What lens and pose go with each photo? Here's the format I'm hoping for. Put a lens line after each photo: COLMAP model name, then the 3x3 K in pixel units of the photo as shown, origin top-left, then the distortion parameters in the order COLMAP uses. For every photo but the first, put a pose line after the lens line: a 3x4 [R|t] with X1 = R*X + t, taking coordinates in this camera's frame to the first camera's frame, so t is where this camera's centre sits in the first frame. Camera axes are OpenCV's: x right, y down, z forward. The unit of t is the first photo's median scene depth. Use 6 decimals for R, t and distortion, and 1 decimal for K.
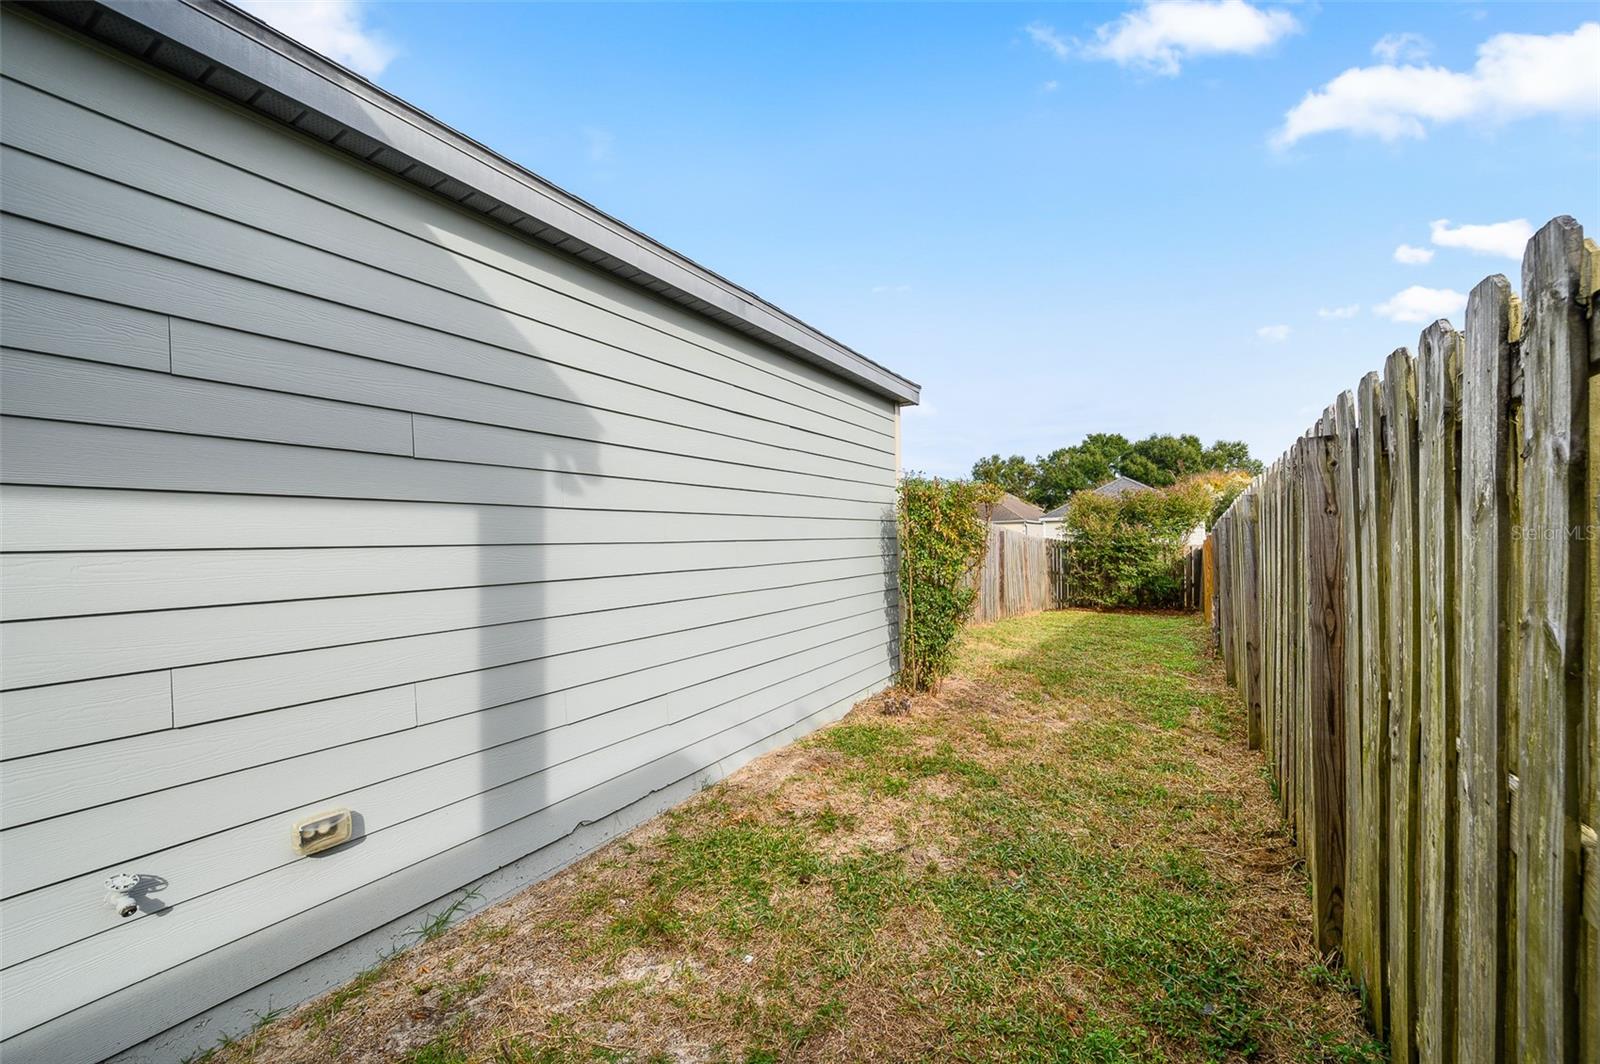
lens RADIAL K [[654.8, 0, 800.0], [0, 654.8, 532.0], [0, 0, 1]] dist [0.001948, 0.000018]
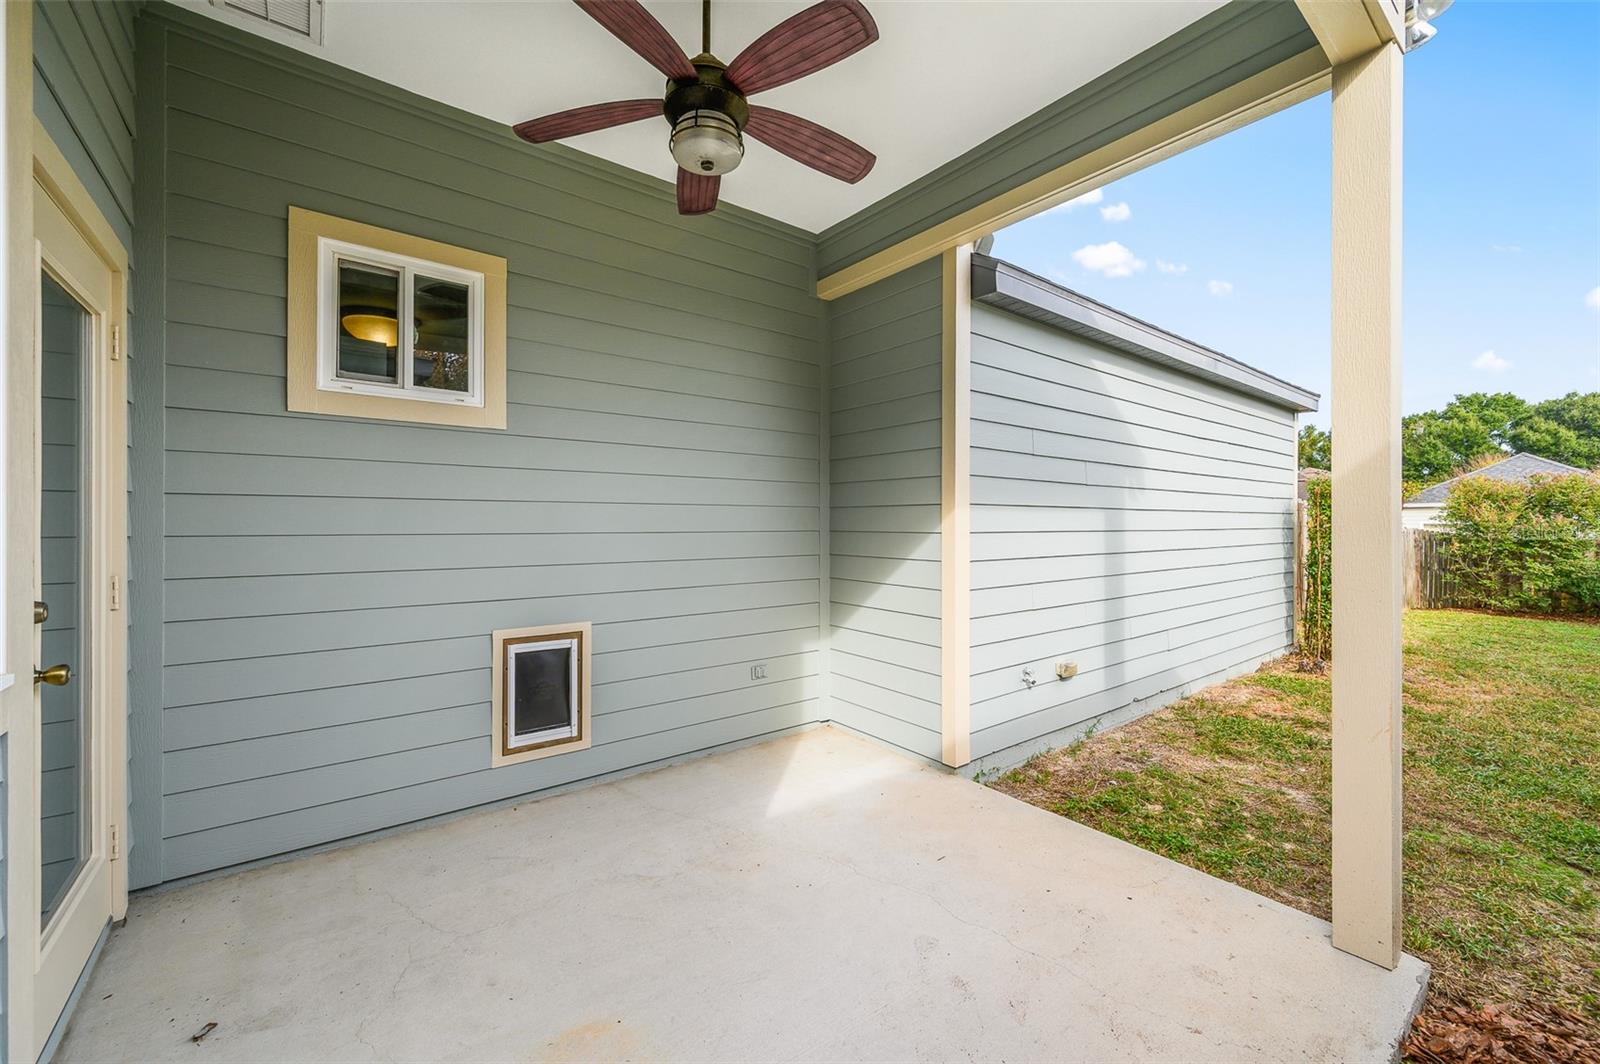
lens RADIAL K [[638.6, 0, 804.6], [0, 638.6, 523.2], [0, 0, 1]] dist [-0.000962, 0.000053]
pose [[0.928851, 0.021923, -0.369805, -0.088837], [-0.015492, 0.999673, 0.020350, -0.003661], [0.370130, -0.013173, 0.928886, -0.137543]]
